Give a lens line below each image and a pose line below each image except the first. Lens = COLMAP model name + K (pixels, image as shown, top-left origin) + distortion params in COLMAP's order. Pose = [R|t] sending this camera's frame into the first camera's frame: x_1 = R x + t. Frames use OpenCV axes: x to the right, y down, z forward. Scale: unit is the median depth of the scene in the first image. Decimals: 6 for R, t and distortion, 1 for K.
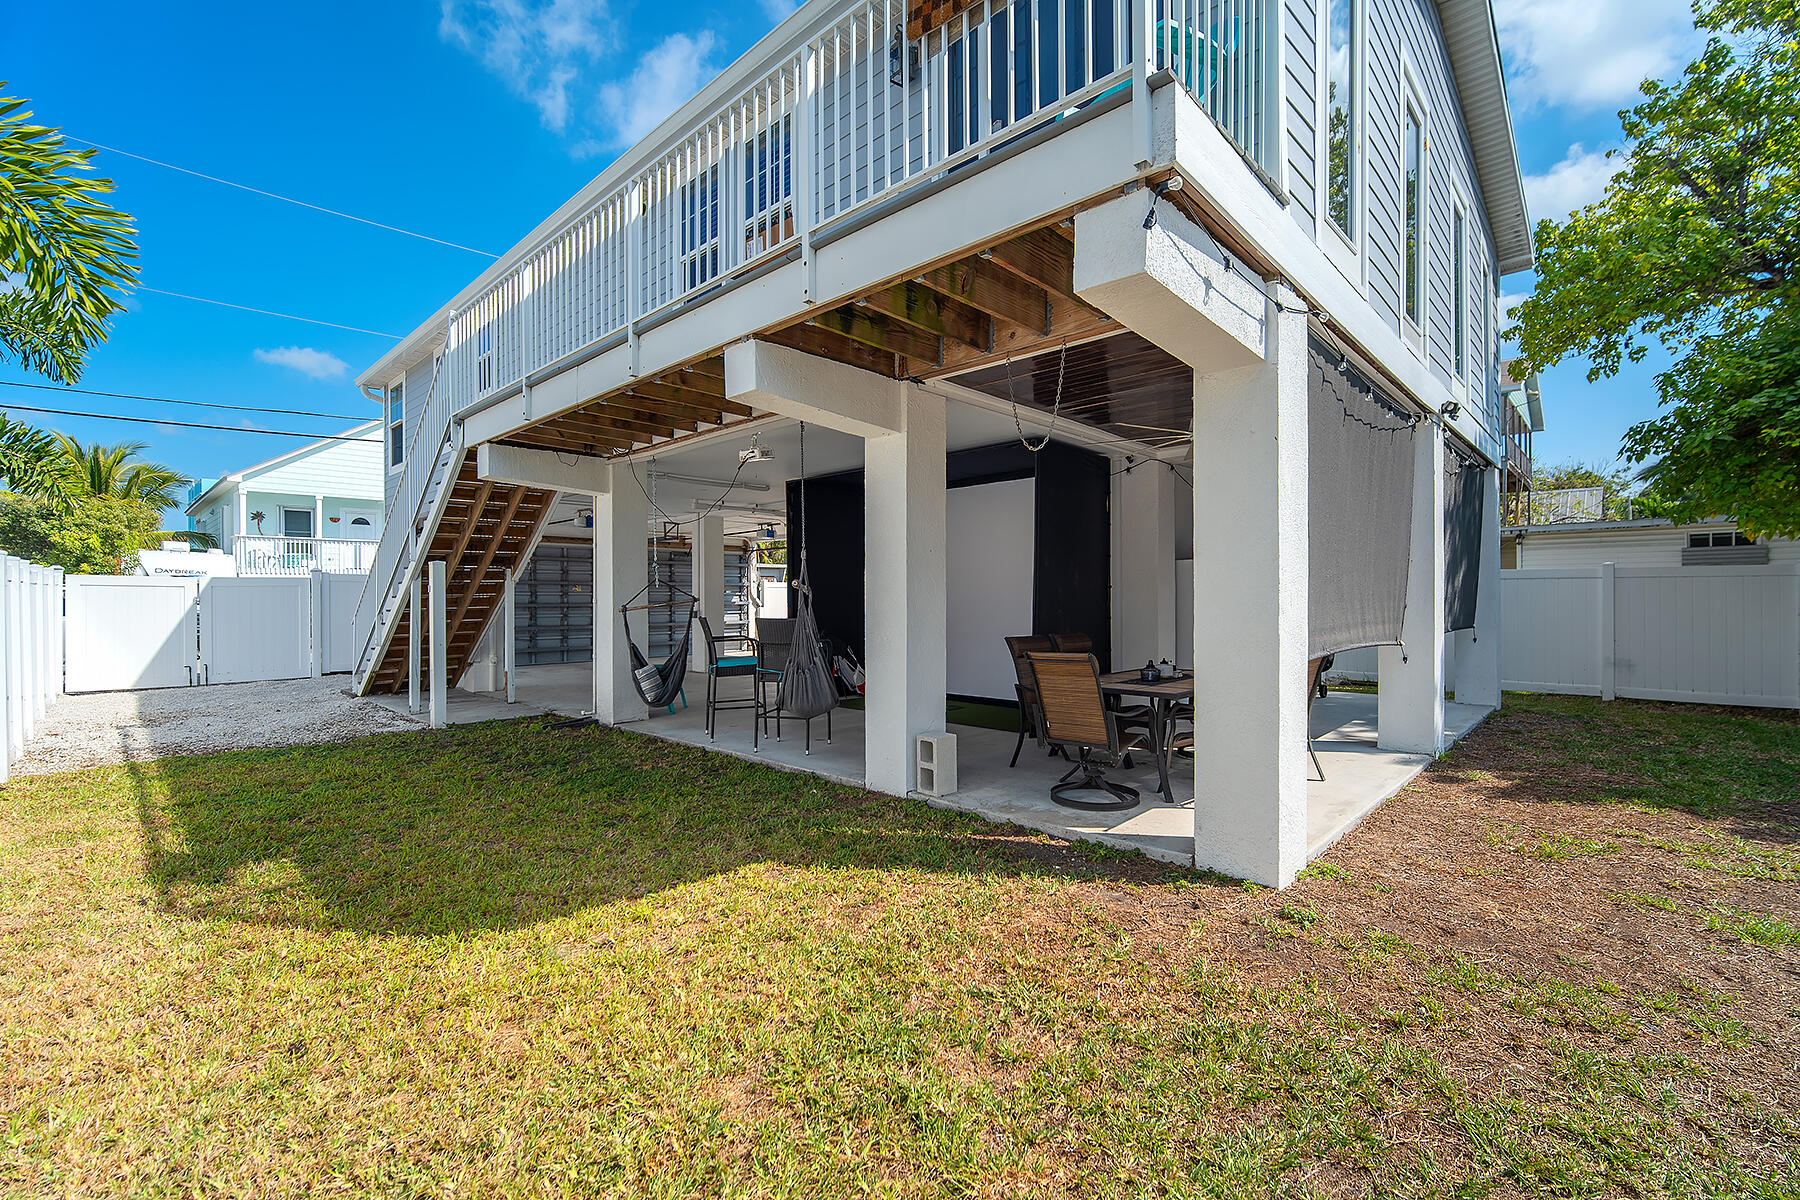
lens RADIAL K [[778.8, 0, 900.7], [0, 778.8, 598.5], [0, 0, 1]] dist [-0.006701, 0.001192]
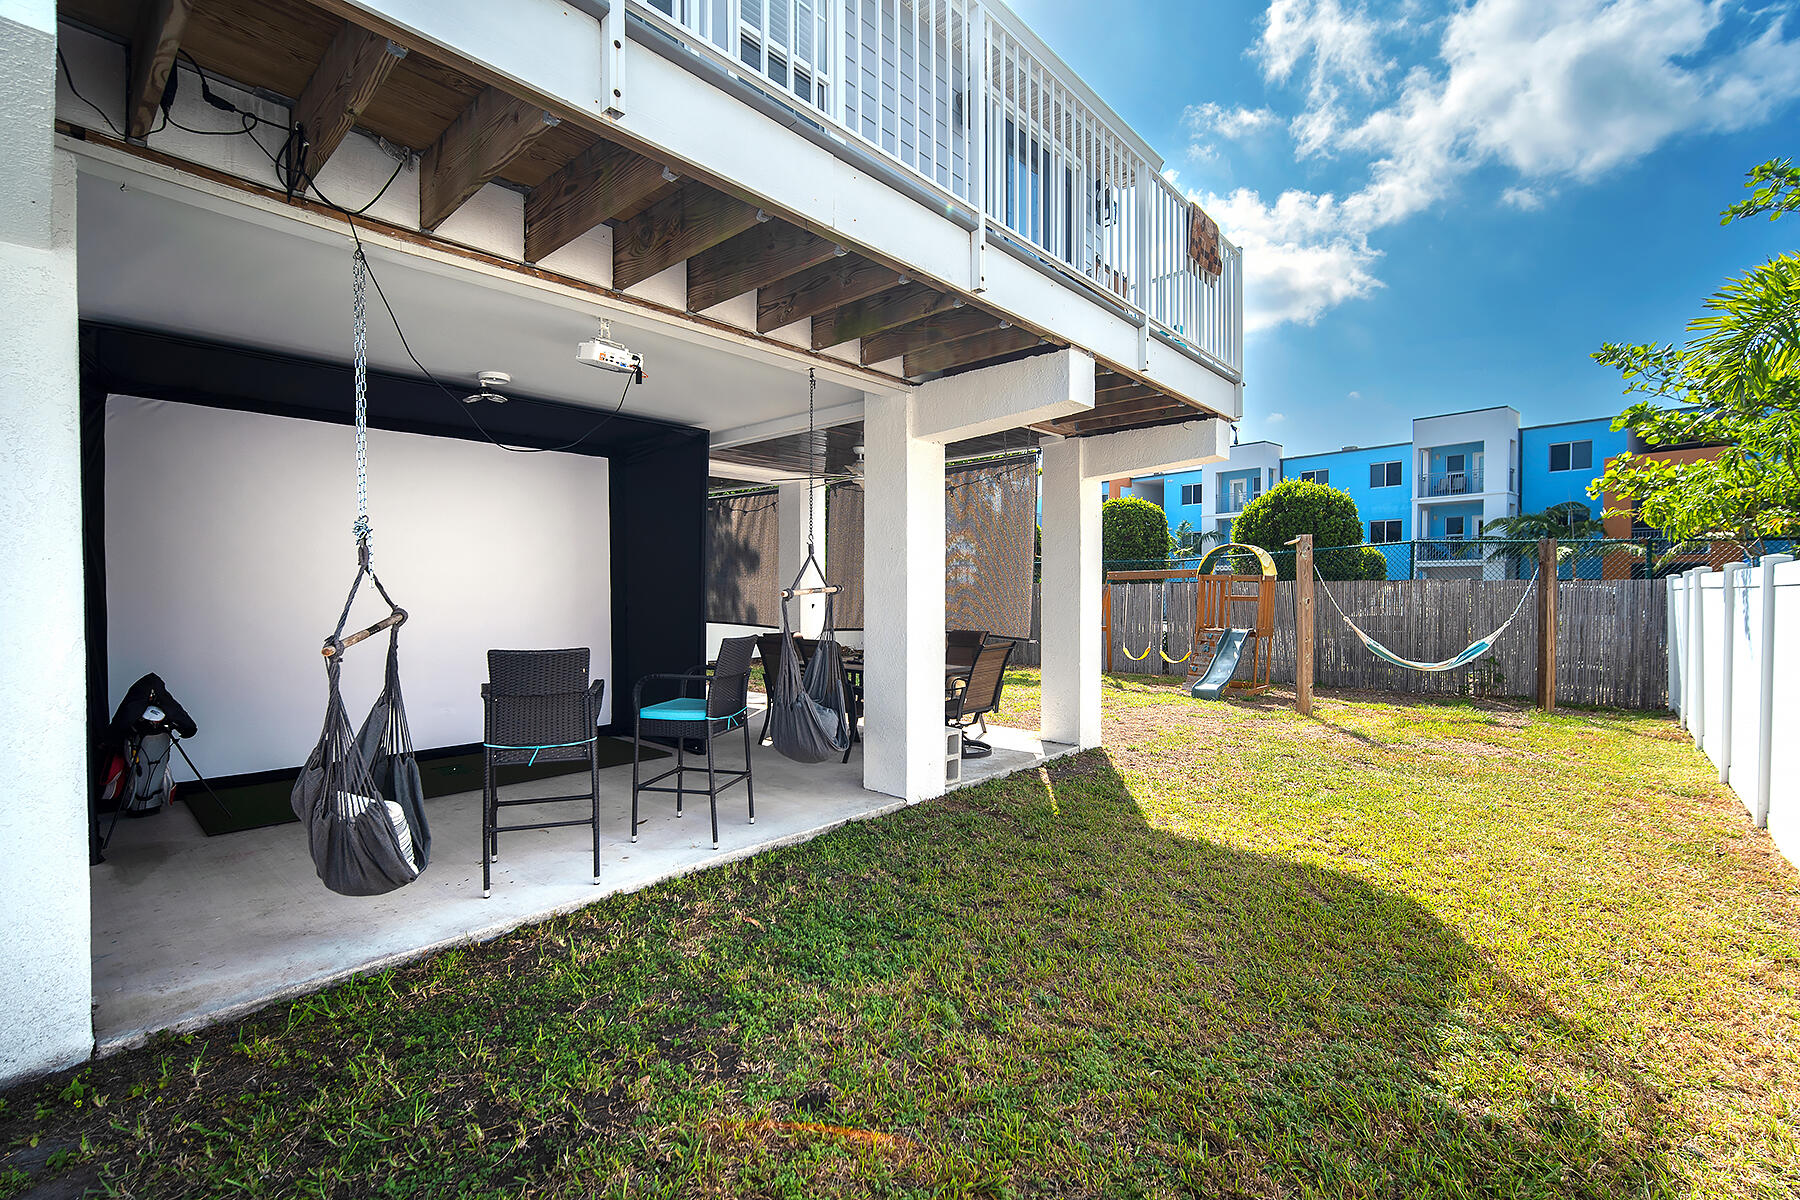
lens RADIAL K [[778.8, 0, 903.5], [0, 778.8, 603.9], [0, 0, 1]] dist [-0.006701, 0.001192]
pose [[-0.035674, -0.013801, 0.999268, -1.482849], [0.001391, 0.999903, 0.013859, -0.024693], [-0.999363, 0.001885, -0.035651, 1.563262]]
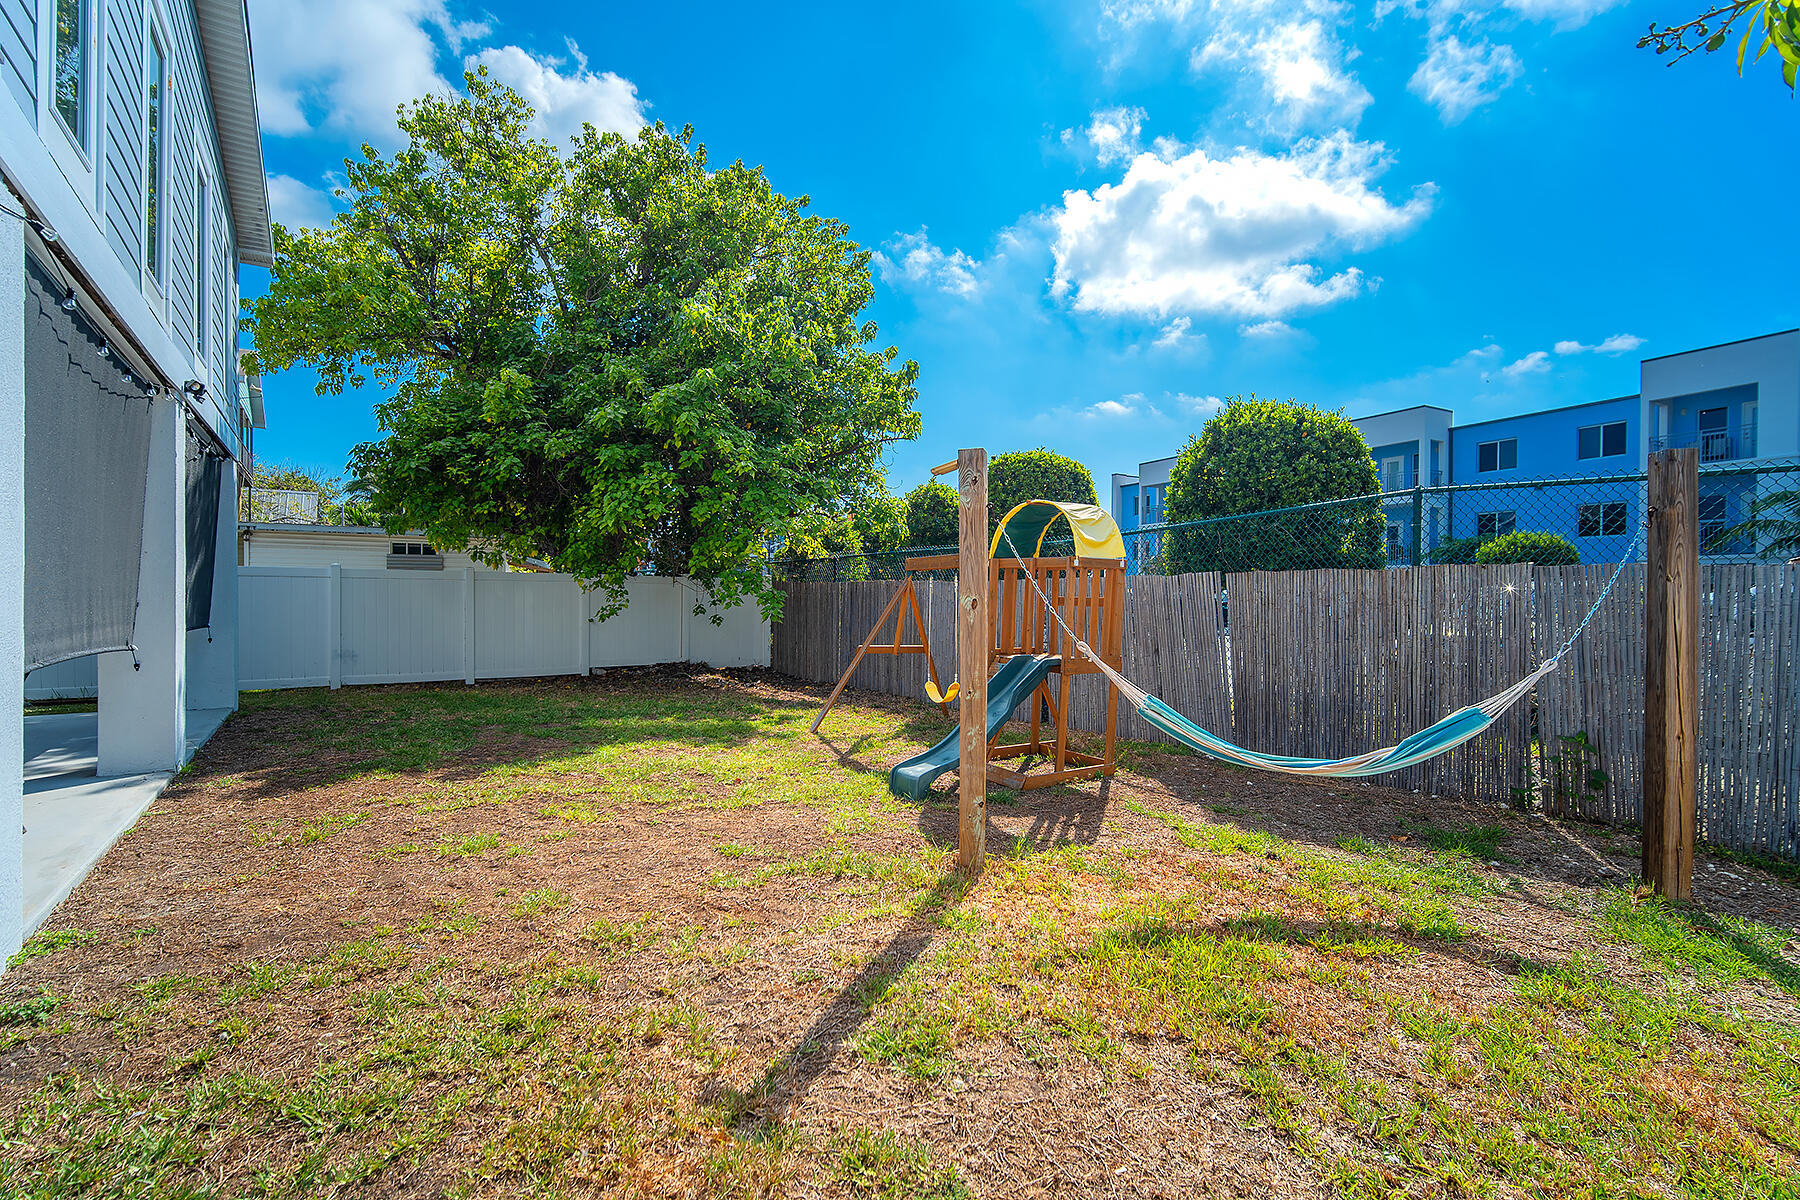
lens RADIAL K [[778.8, 0, 899.3], [0, 778.8, 598.2], [0, 0, 1]] dist [-0.006701, 0.001192]
pose [[0.190378, 0.002418, 0.981708, -0.049080], [-0.005838, 0.999982, -0.001330, -0.001156], [-0.981693, -0.005478, 0.190389, 0.011012]]
